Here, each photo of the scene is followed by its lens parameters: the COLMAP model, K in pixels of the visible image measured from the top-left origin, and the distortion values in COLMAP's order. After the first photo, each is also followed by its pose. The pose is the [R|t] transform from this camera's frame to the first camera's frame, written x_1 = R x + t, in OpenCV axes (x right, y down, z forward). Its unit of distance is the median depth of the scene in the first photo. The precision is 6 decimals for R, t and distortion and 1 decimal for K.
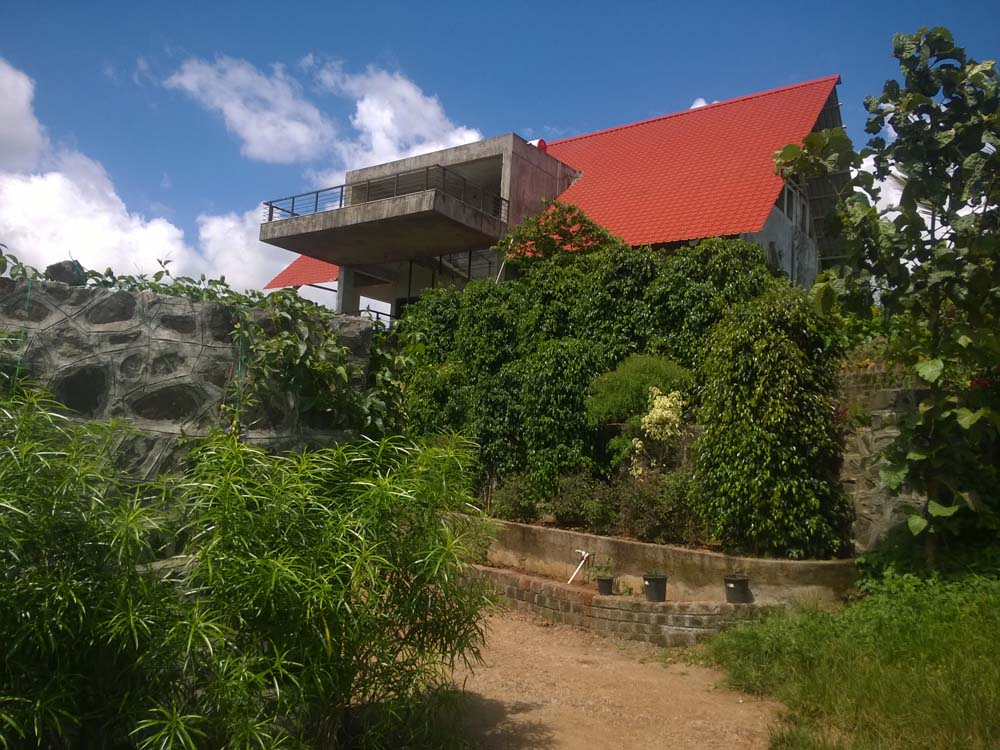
lens RADIAL K [[737.5, 0, 479.0], [0, 737.5, 375.1], [0, 0, 1]] dist [-0.038947, -0.003000]
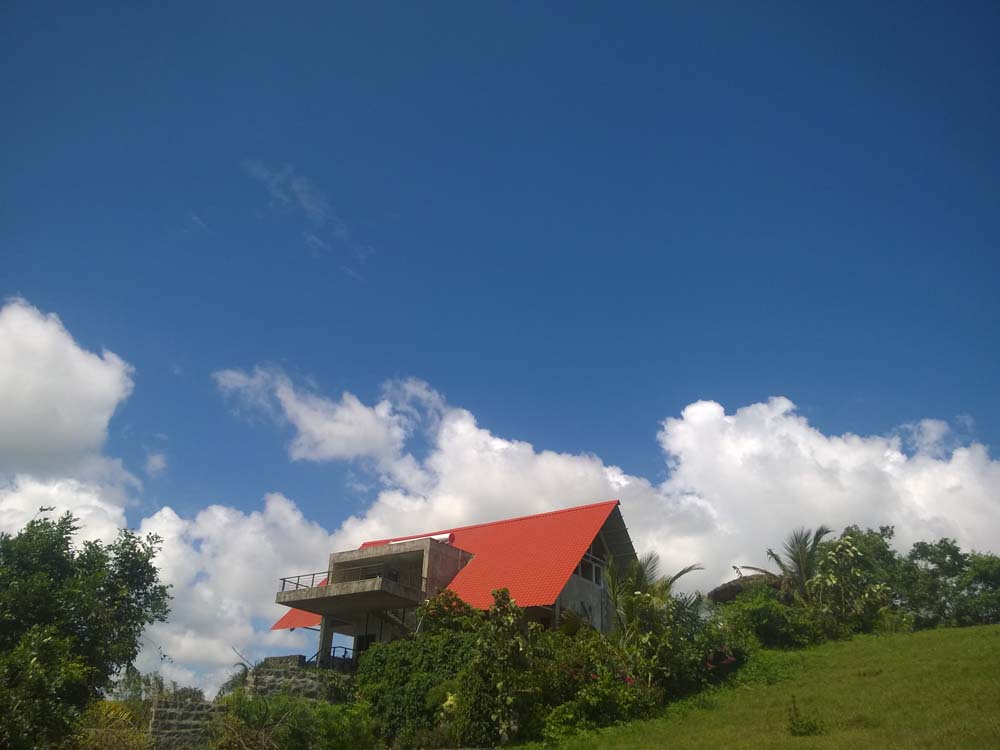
lens RADIAL K [[737.5, 0, 479.0], [0, 737.5, 375.1], [0, 0, 1]] dist [-0.038947, -0.003000]
pose [[0.999032, 0.000232, 0.043987, 0.134965], [0.017125, 0.919037, -0.393800, 0.003380], [-0.040517, 0.394172, 0.918143, -1.169213]]
